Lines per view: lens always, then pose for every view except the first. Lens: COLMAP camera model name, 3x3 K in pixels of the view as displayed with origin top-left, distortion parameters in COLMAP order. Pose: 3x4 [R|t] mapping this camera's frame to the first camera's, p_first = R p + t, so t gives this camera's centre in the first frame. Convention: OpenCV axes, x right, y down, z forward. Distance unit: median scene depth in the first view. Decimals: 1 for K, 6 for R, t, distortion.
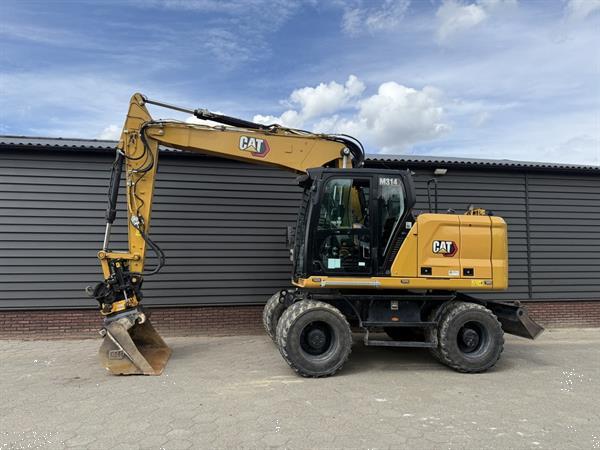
lens RADIAL K [[429.9, 0, 290.4], [0, 429.9, 227.4], [0, 0, 1]] dist [0.080984, -0.090416]
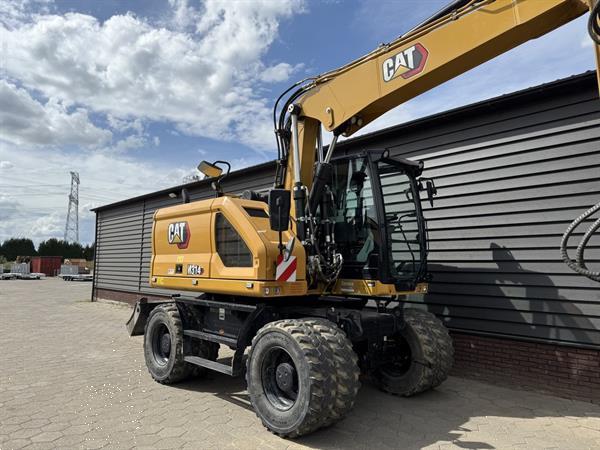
lens RADIAL K [[429.9, 0, 309.4], [0, 429.9, 230.6], [0, 0, 1]] dist [0.080984, -0.090416]
pose [[0.561958, -0.065720, -0.824551, 0.978505], [0.045734, 0.997783, -0.048358, 0.072393], [0.825900, -0.010535, 0.563718, 0.683070]]
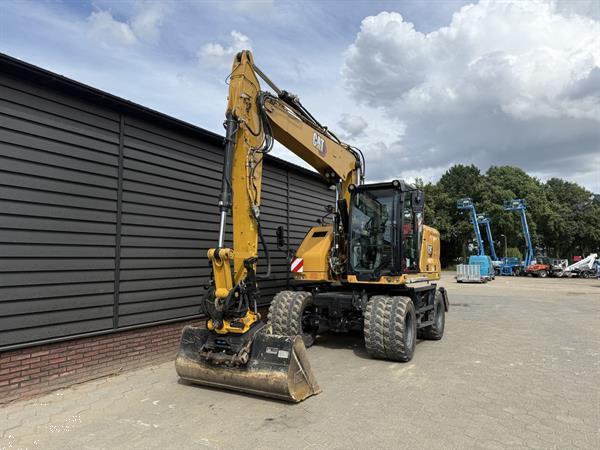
lens RADIAL K [[429.9, 0, 300.3], [0, 429.9, 221.9], [0, 0, 1]] dist [0.080984, -0.090416]
pose [[0.622023, 0.065586, 0.780248, -0.979103], [-0.051257, 0.997759, -0.043007, 0.036206], [-0.781320, -0.013241, 0.623990, 0.466054]]
